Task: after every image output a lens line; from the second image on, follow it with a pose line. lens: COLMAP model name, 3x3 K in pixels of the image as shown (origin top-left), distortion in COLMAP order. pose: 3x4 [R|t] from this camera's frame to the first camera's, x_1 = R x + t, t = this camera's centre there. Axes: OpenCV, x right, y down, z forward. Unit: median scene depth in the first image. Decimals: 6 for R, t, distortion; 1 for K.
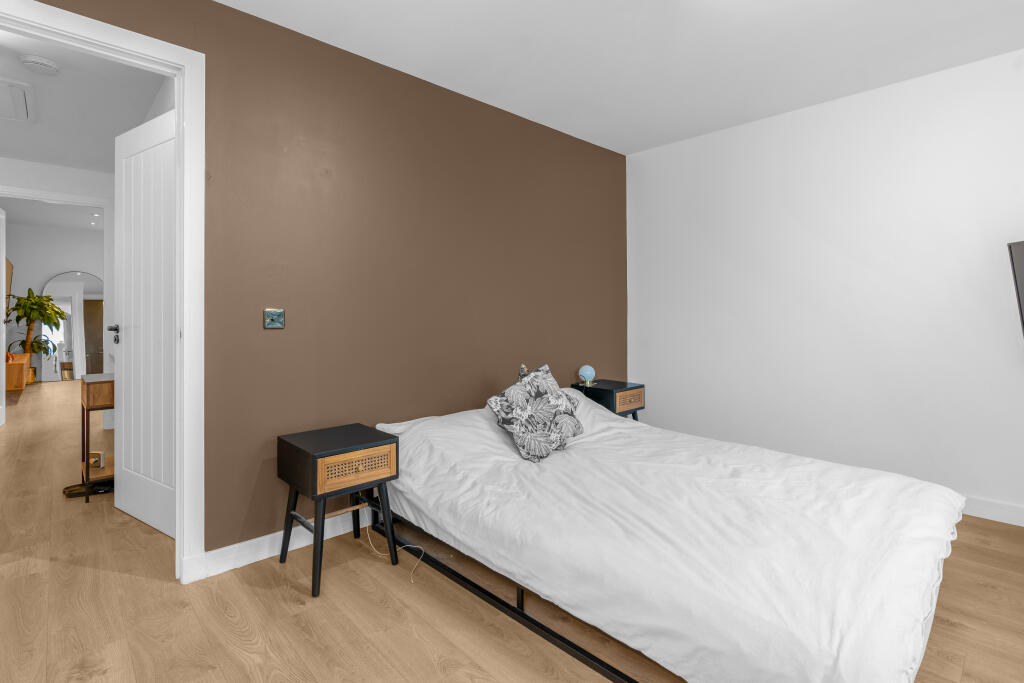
lens RADIAL K [[498.0, 0, 513.7], [0, 498.0, 309.7], [0, 0, 1]] dist [-0.000227, 0.000304]
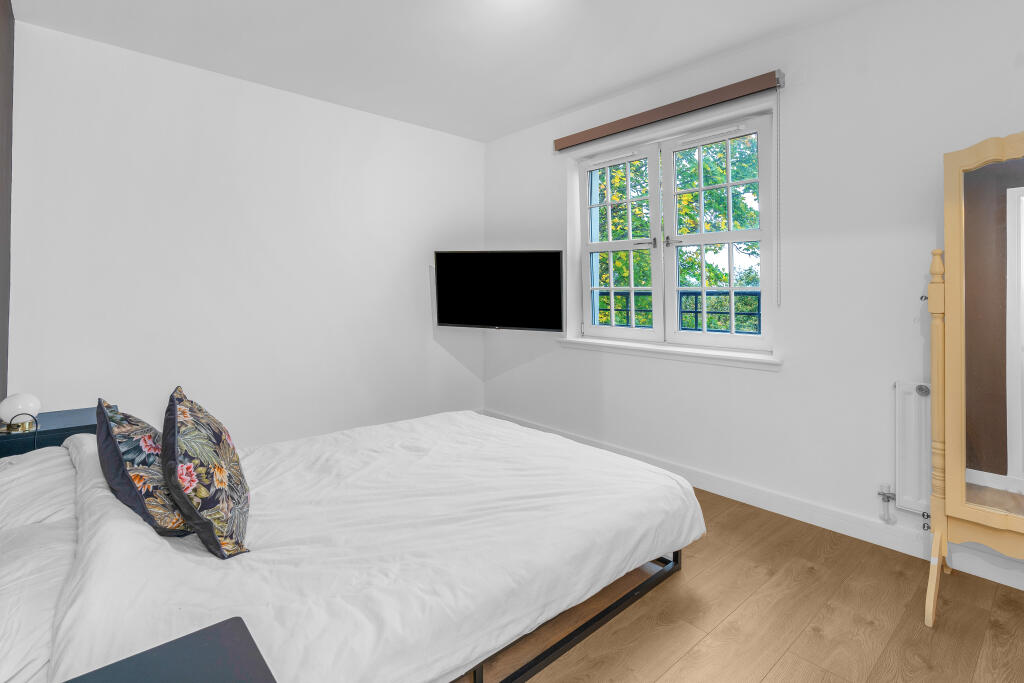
lens RADIAL K [[498.0, 0, 513.7], [0, 498.0, 309.7], [0, 0, 1]] dist [-0.000227, 0.000304]
pose [[0.035036, -0.026672, 0.999030, -0.719839], [-0.009079, 0.999594, 0.027005, 0.010029], [-0.999345, -0.010016, 0.034780, 0.934746]]
